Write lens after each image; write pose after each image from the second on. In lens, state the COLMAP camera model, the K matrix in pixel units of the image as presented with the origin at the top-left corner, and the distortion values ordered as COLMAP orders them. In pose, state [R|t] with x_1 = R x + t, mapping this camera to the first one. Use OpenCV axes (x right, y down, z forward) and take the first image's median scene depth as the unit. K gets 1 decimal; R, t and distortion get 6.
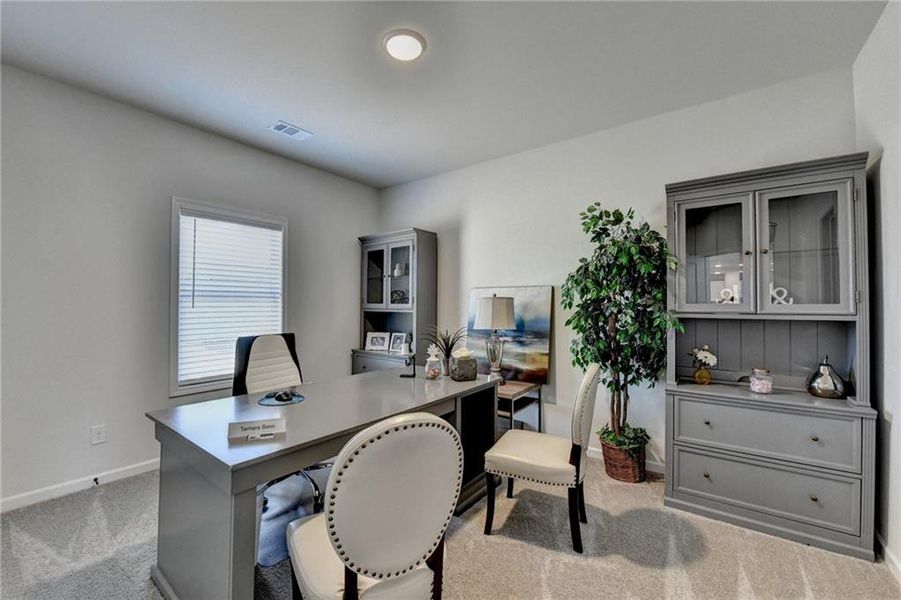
lens RADIAL K [[365.5, 0, 446.2], [0, 365.5, 308.9], [0, 0, 1]] dist [-0.008804, -0.004455]
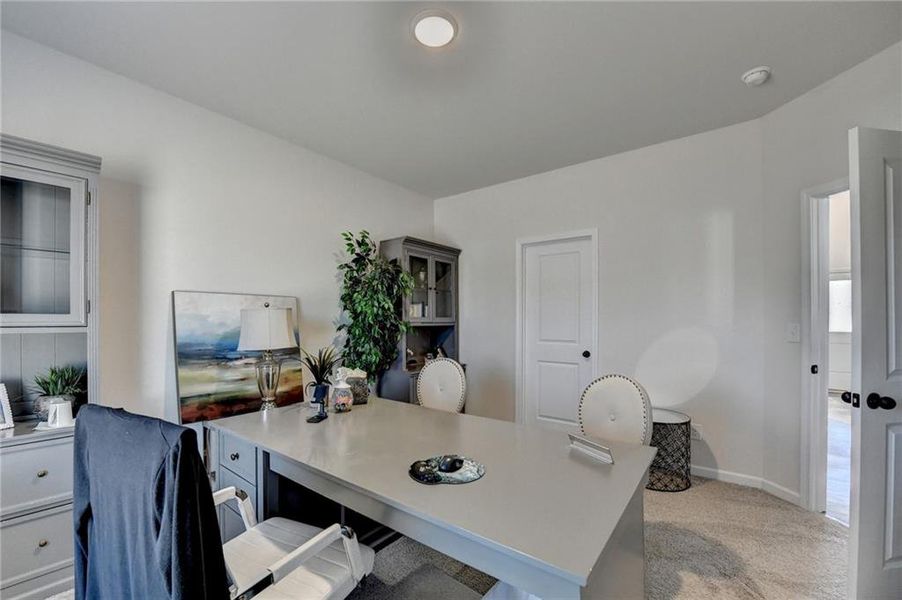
lens RADIAL K [[365.9, 0, 446.6], [0, 365.9, 308.9], [0, 0, 1]] dist [-0.008804, -0.004455]
pose [[-0.002551, 0.020594, 0.999785, -0.745408], [0.003817, 0.999781, -0.020584, -0.012484], [-0.999989, 0.003764, -0.002629, 0.710266]]
